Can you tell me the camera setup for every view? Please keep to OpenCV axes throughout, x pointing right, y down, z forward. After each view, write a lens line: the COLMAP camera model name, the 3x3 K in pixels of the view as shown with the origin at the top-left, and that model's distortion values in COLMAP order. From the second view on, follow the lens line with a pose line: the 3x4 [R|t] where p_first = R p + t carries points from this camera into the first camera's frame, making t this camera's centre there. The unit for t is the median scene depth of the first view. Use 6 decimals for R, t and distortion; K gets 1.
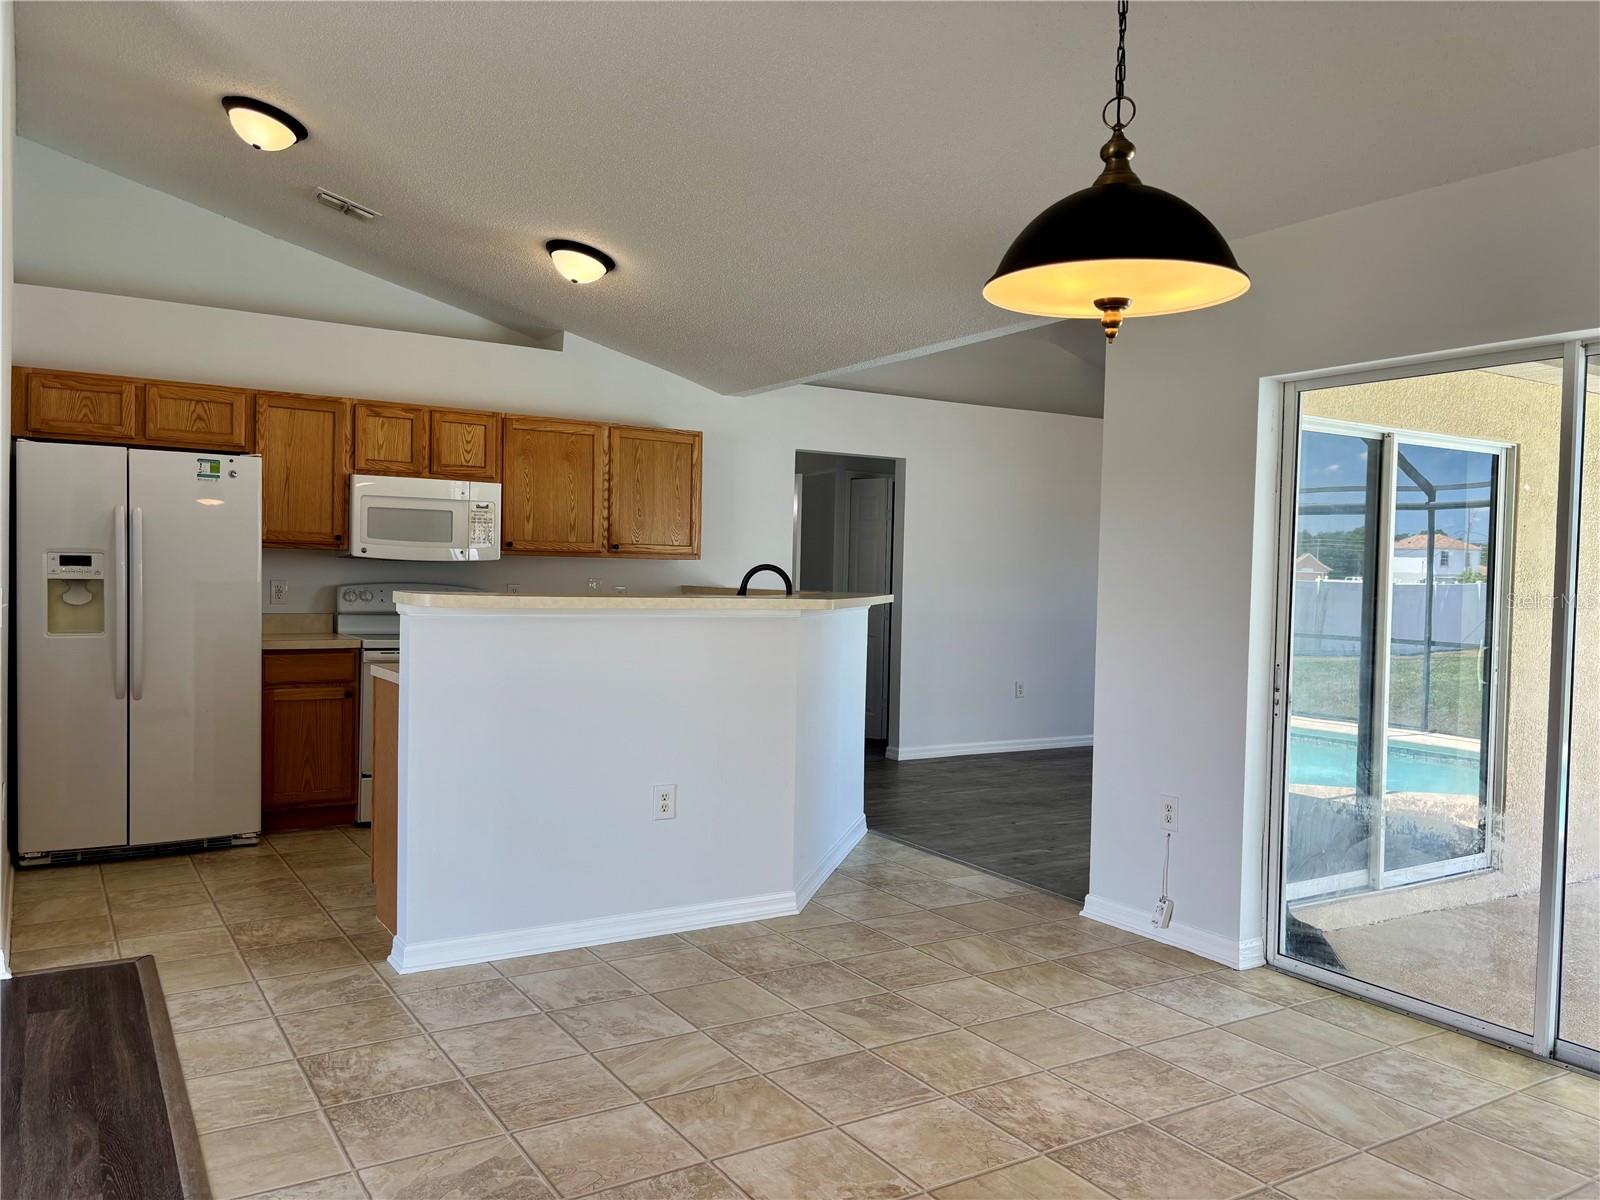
lens RADIAL K [[1211.5, 0, 815.9], [0, 1211.5, 597.6], [0, 0, 1]] dist [0.044357, -0.050890]
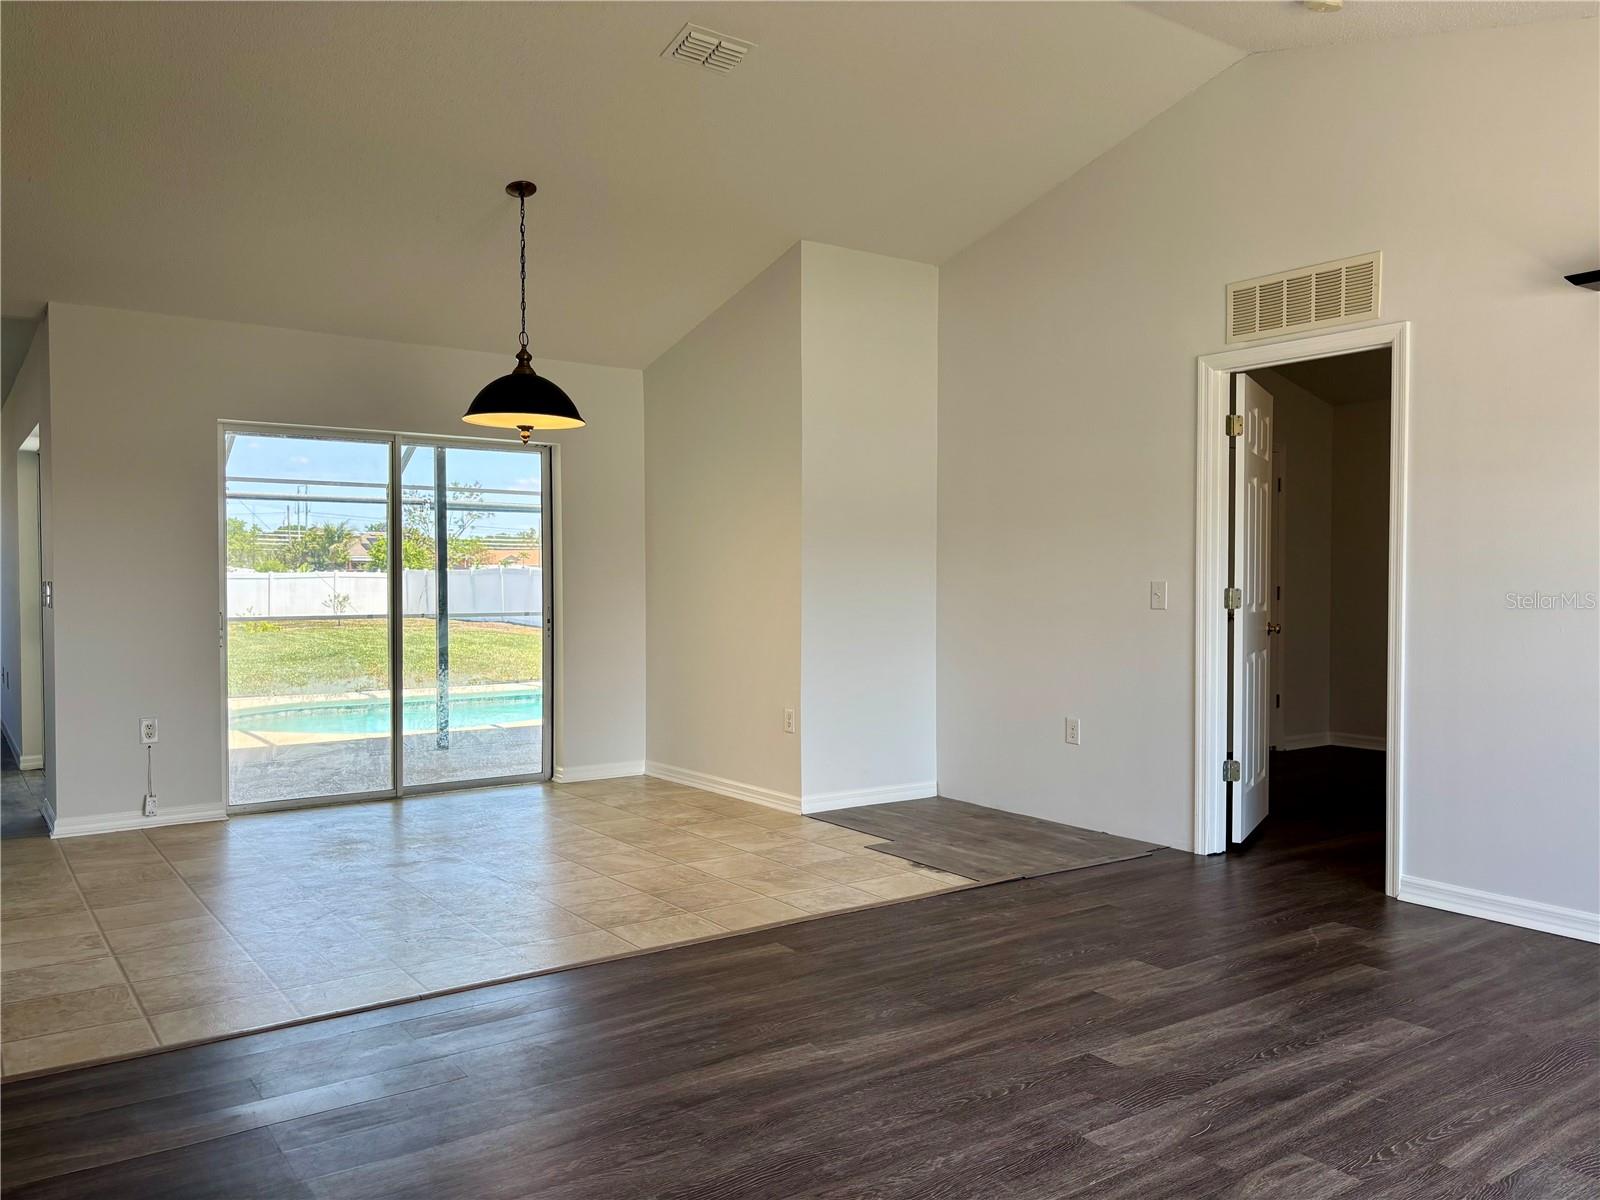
lens RADIAL K [[1210.4, 0, 800.0], [0, 1210.4, 600.0], [0, 0, 1]] dist [0.047598, -0.060593]
pose [[-0.049935, -0.040159, 0.997945, -0.801655], [0.019921, 0.998952, 0.041196, -0.006512], [-0.998554, 0.021937, -0.049082, 0.259691]]
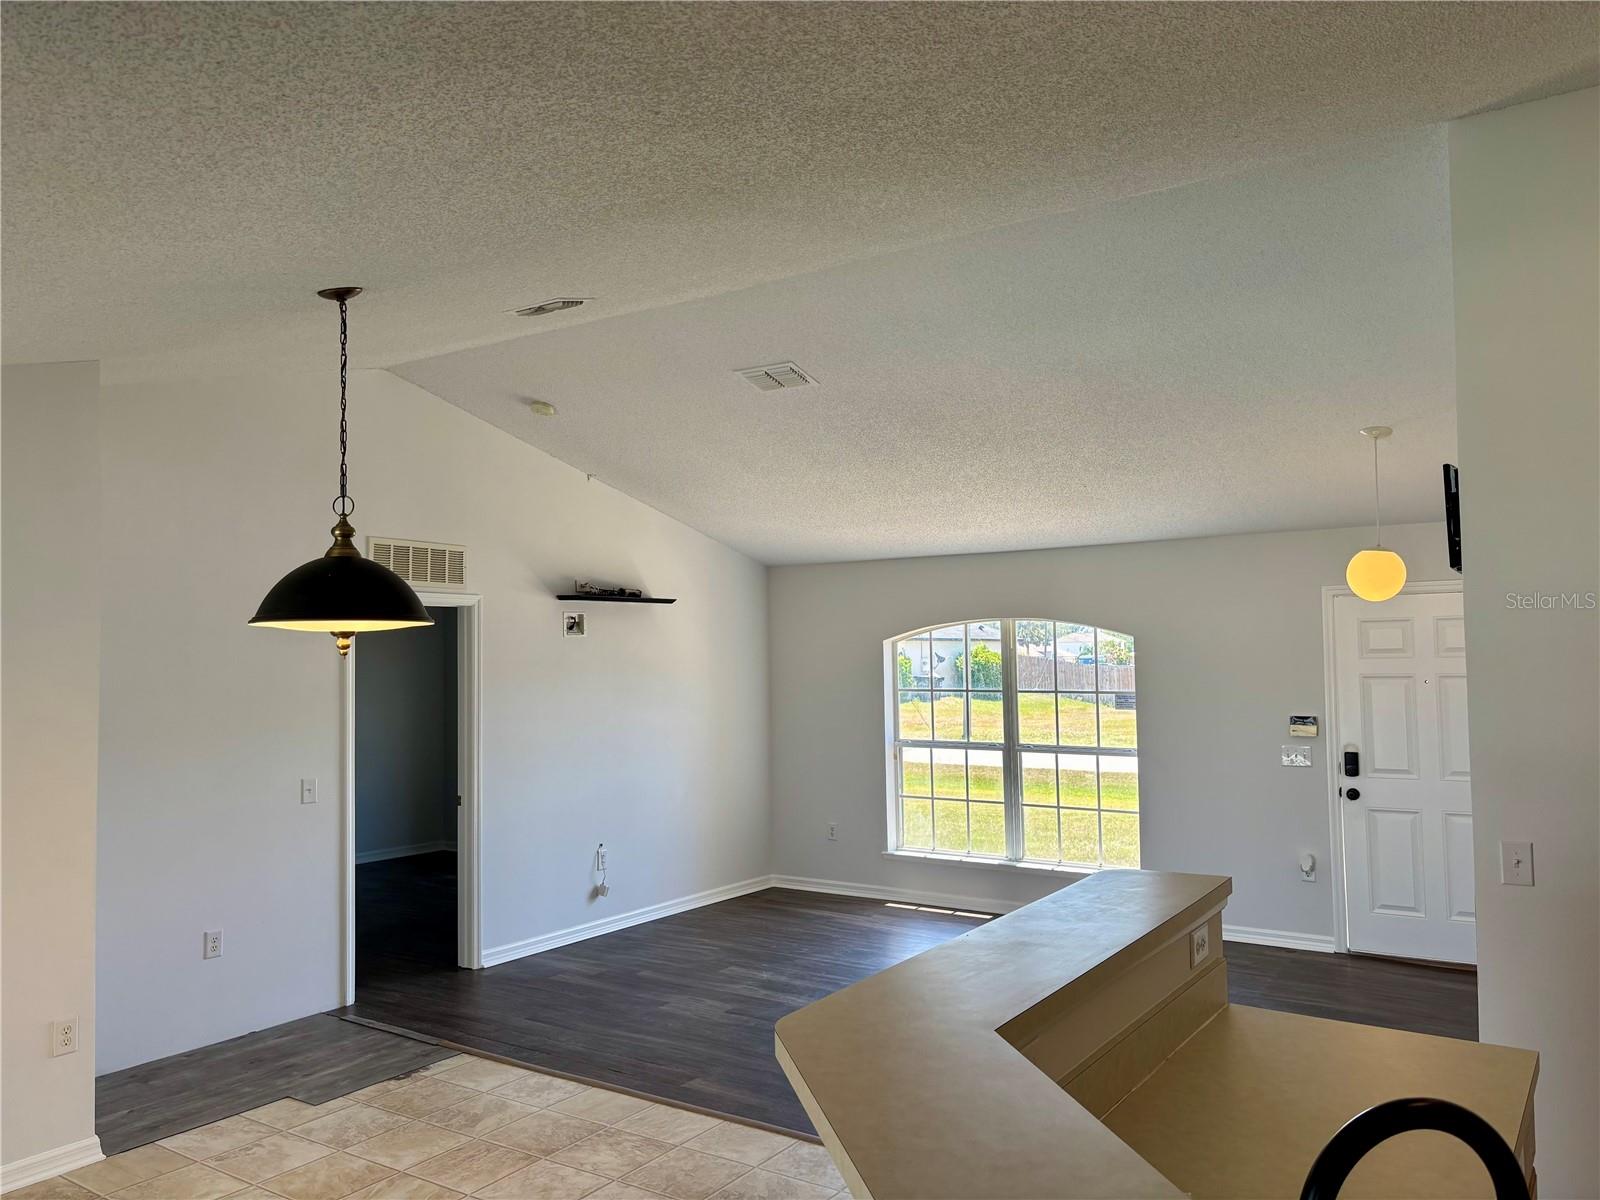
lens RADIAL K [[1210.4, 0, 800.0], [0, 1210.4, 600.0], [0, 0, 1]] dist [0.047598, -0.060593]
pose [[-0.919543, -0.027478, -0.392029, 0.129989], [-0.014702, 0.999260, -0.035554, -0.098203], [0.392715, -0.026930, -0.919266, 1.065849]]
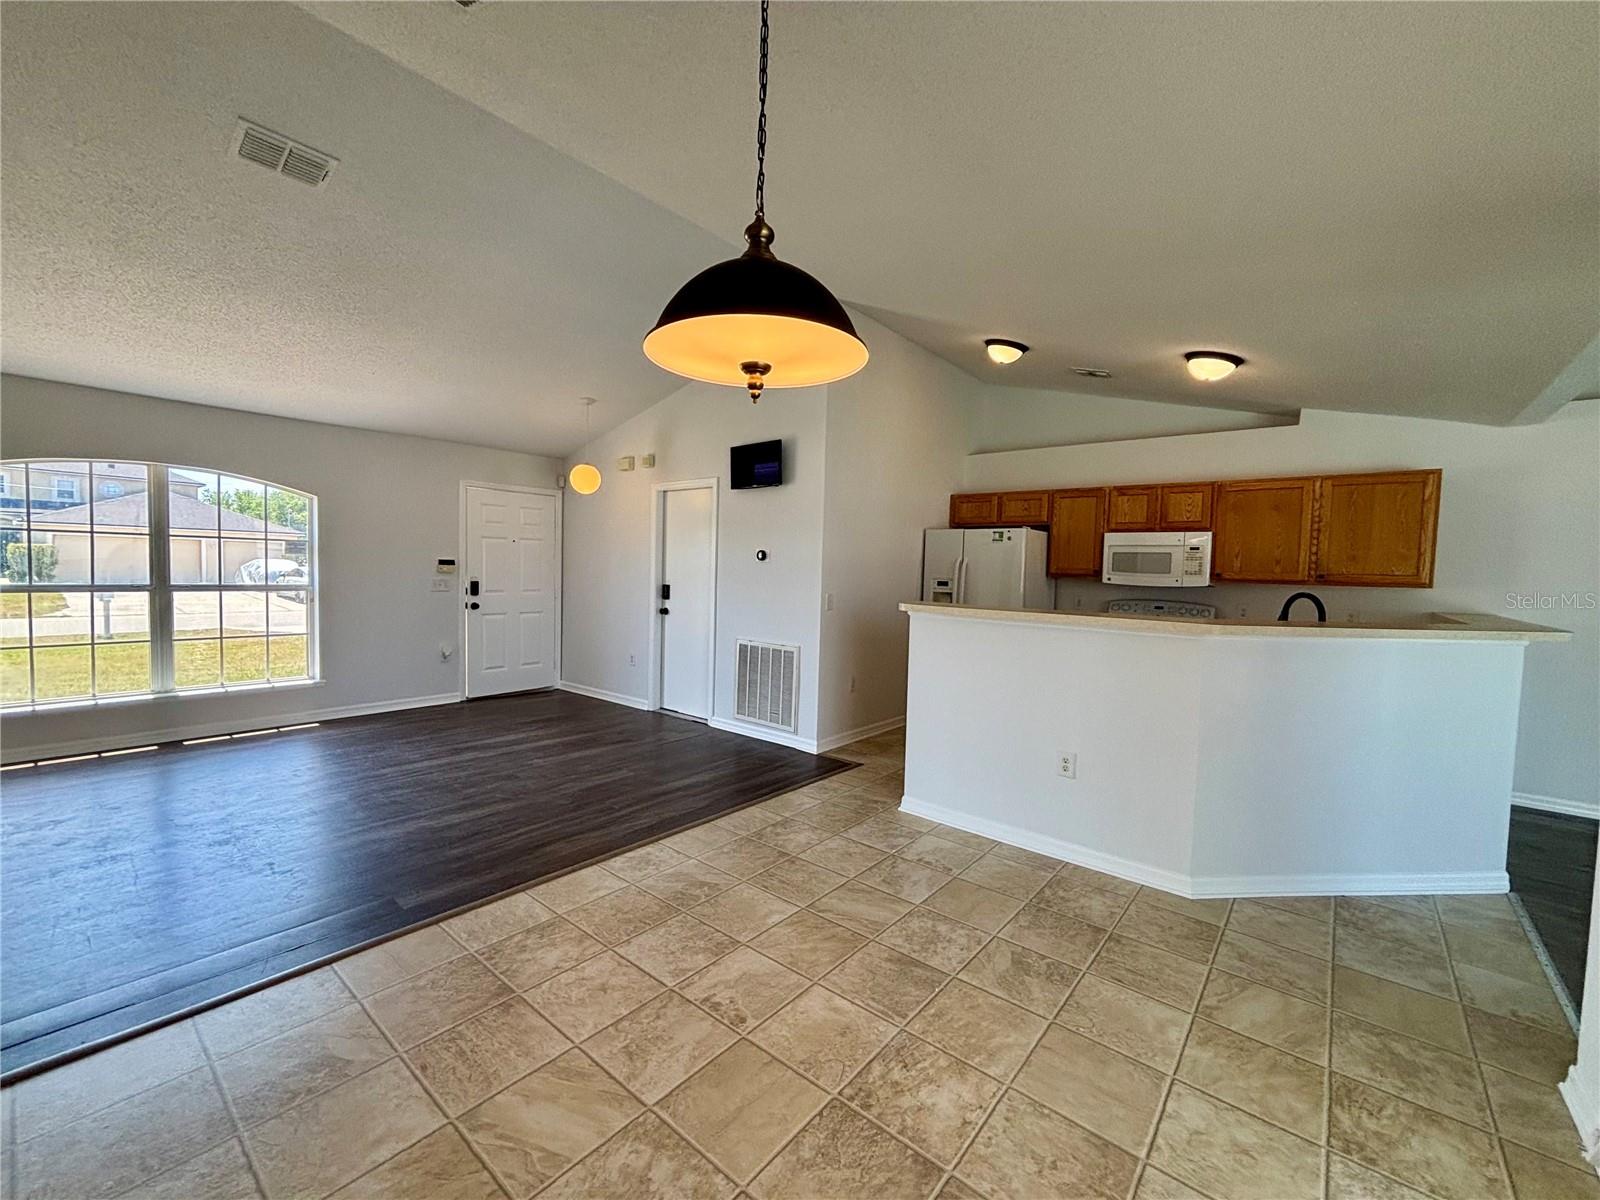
lens RADIAL K [[657.6, 0, 800.0], [0, 657.6, 600.0], [0, 0, 1]] dist [0.000363, 0.000313]
pose [[0.306823, 0.035269, -0.951113, 0.354282], [-0.040204, 0.998902, 0.024071, -0.016331], [0.950917, 0.030852, 0.307904, 0.353390]]
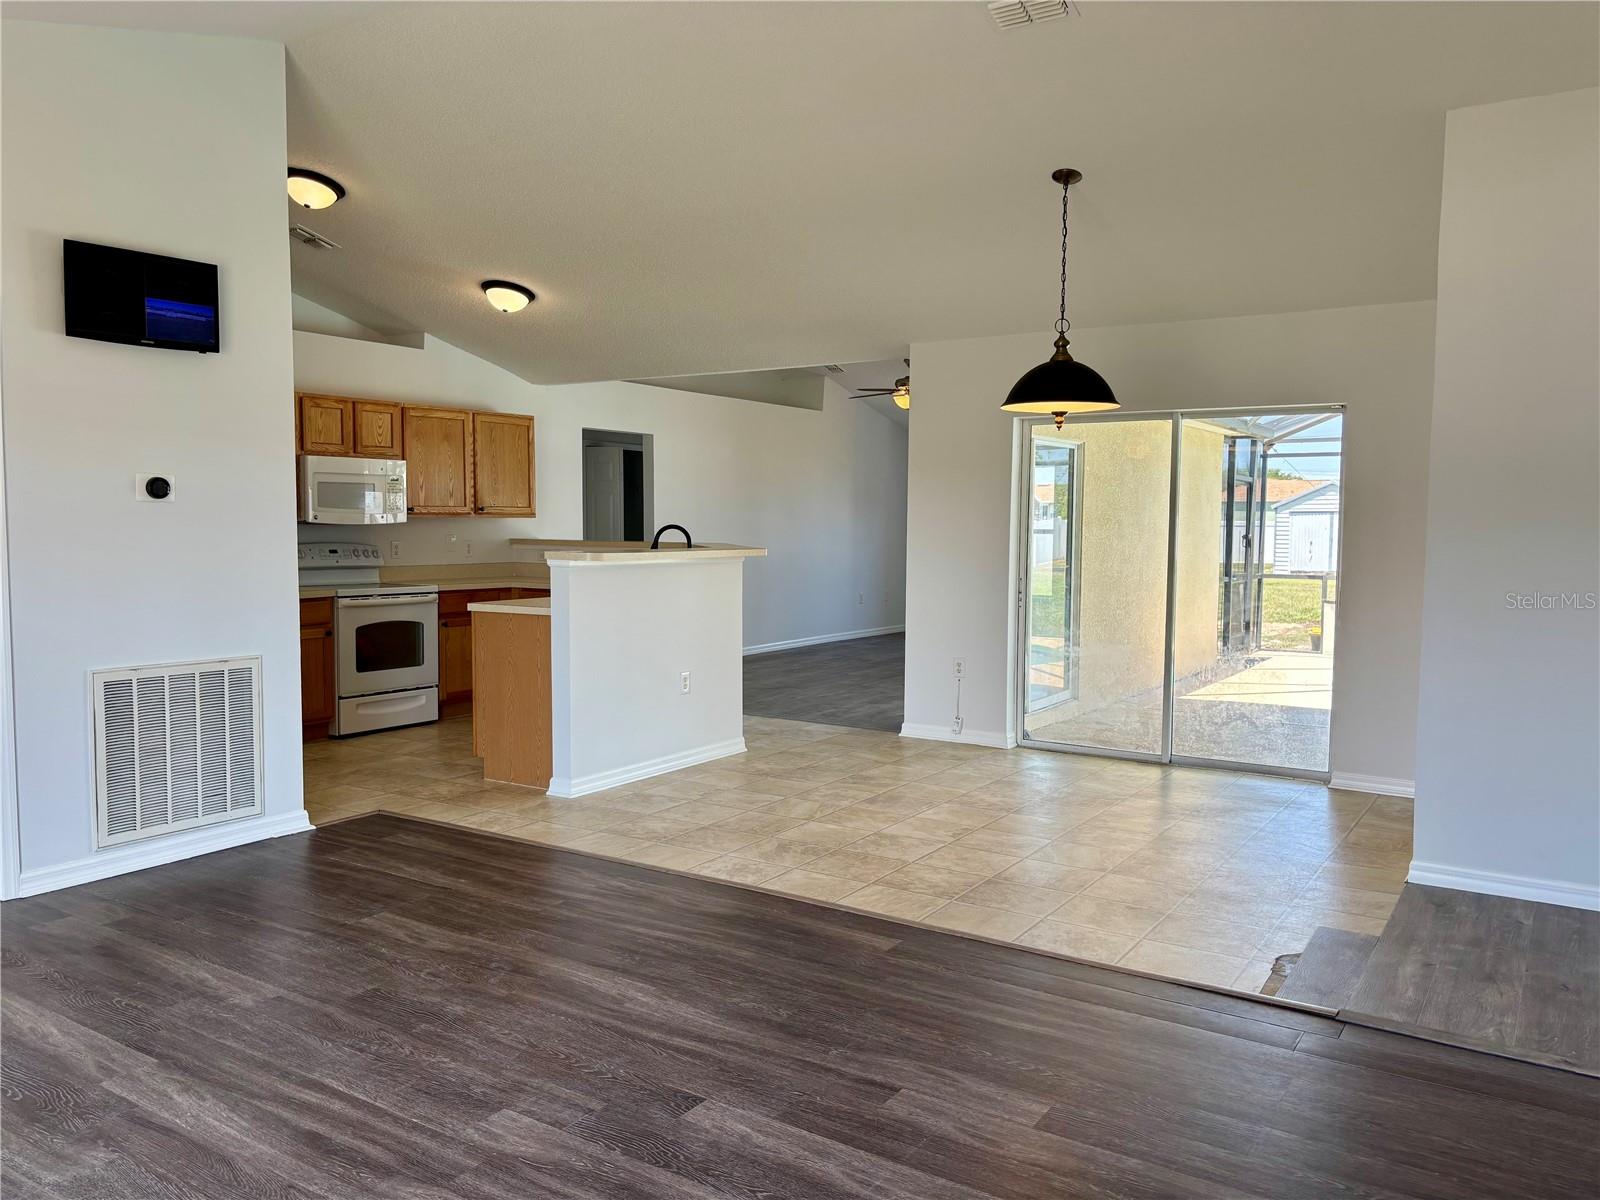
lens RADIAL K [[1210.4, 0, 800.0], [0, 1210.4, 600.0], [0, 0, 1]] dist [0.047598, -0.060593]
pose [[0.910119, -0.044795, 0.411919, -0.456616], [0.022006, 0.997962, 0.059904, -0.019194], [-0.413762, -0.045456, 0.909249, -0.337400]]
